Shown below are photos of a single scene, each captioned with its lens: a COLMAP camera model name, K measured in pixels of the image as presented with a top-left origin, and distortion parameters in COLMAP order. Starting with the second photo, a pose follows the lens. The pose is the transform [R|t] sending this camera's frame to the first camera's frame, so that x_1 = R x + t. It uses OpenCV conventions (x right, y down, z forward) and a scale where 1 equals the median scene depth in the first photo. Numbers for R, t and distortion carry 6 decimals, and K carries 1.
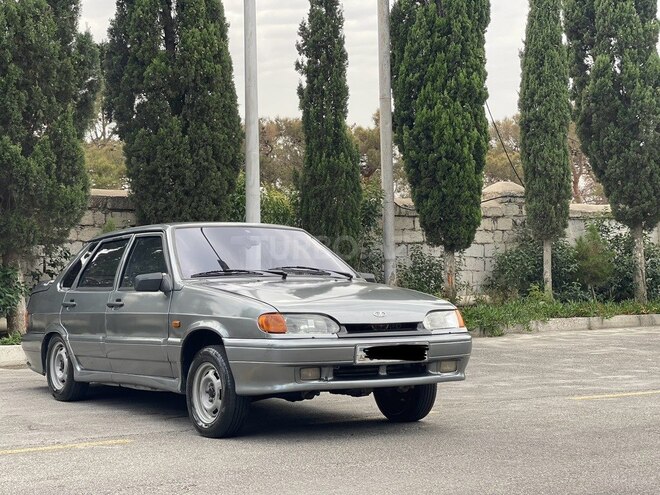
lens RADIAL K [[1219.2, 0, 330.0], [0, 1219.2, 247.5], [0, 0, 1]] dist [0.159720, 0.088779]
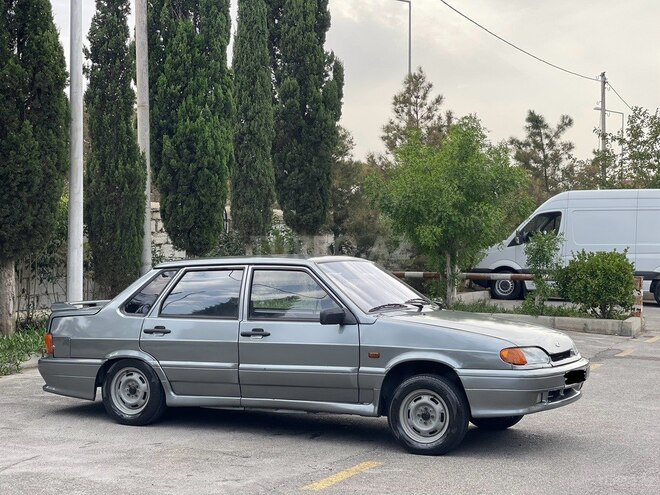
lens RADIAL K [[1219.2, 0, 330.0], [0, 1219.2, 247.5], [0, 0, 1]] dist [0.159720, 0.088779]
pose [[0.854298, 0.012618, 0.519630, -0.362907], [-0.025561, 0.999516, 0.017753, -0.026331], [-0.519154, -0.028448, 0.854207, 0.037948]]
